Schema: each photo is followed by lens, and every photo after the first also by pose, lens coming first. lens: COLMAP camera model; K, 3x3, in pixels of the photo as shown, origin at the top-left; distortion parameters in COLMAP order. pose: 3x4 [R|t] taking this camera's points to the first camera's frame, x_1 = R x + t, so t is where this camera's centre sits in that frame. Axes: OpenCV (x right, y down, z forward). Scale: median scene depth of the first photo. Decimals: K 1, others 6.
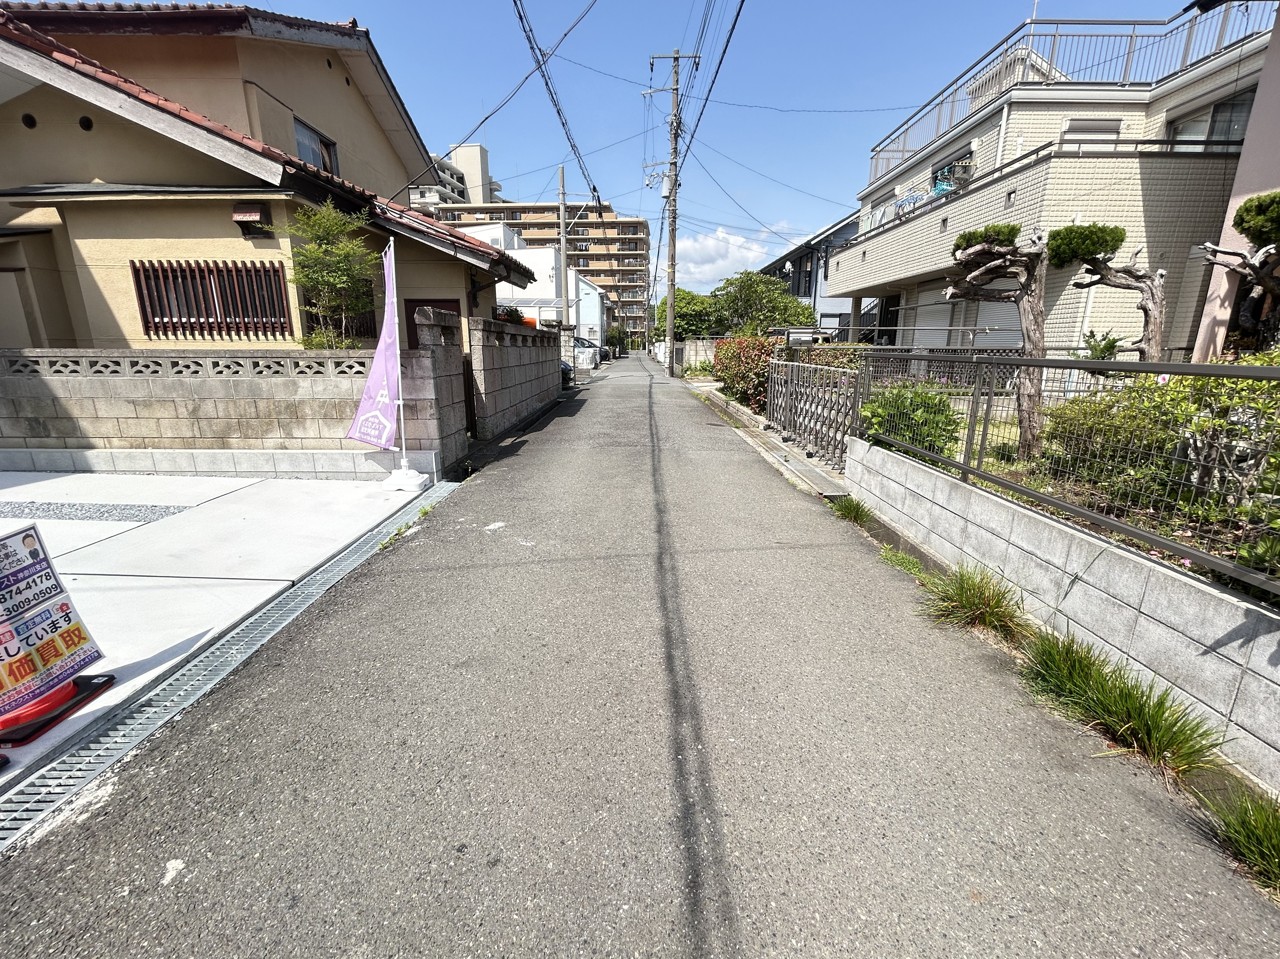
lens RADIAL K [[557.2, 0, 640.0], [0, 557.2, 479.5], [0, 0, 1]] dist [0.000745, 0.000348]
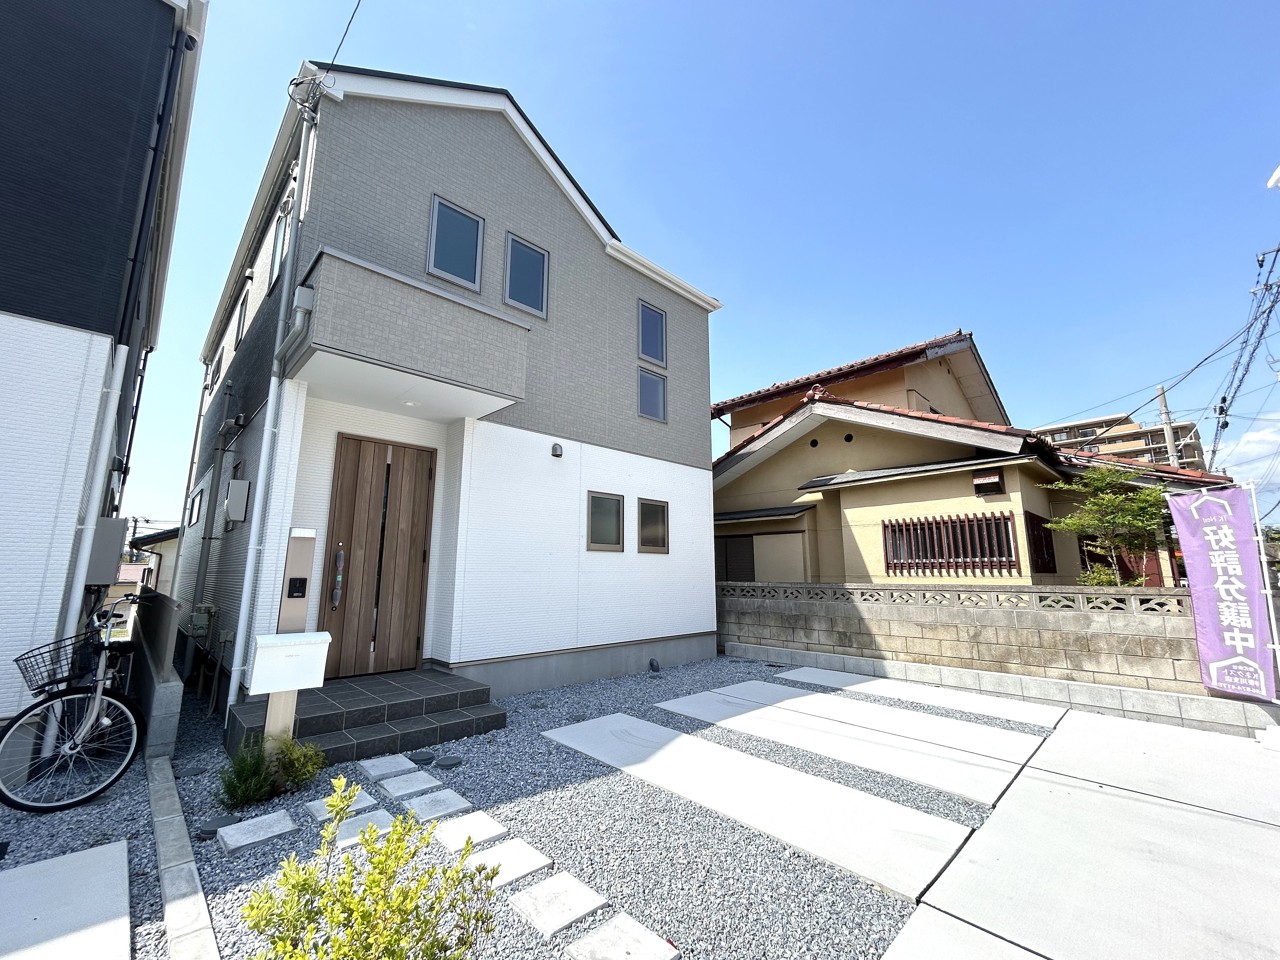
lens RADIAL K [[521.2, 0, 640.0], [0, 521.2, 480.0], [0, 0, 1]] dist [0.015899, 0.000355]
pose [[0.705457, -0.131733, -0.696403, -0.473960], [-0.160013, 0.927604, -0.337560, 0.061535], [0.690454, 0.349567, 0.633305, -0.325663]]
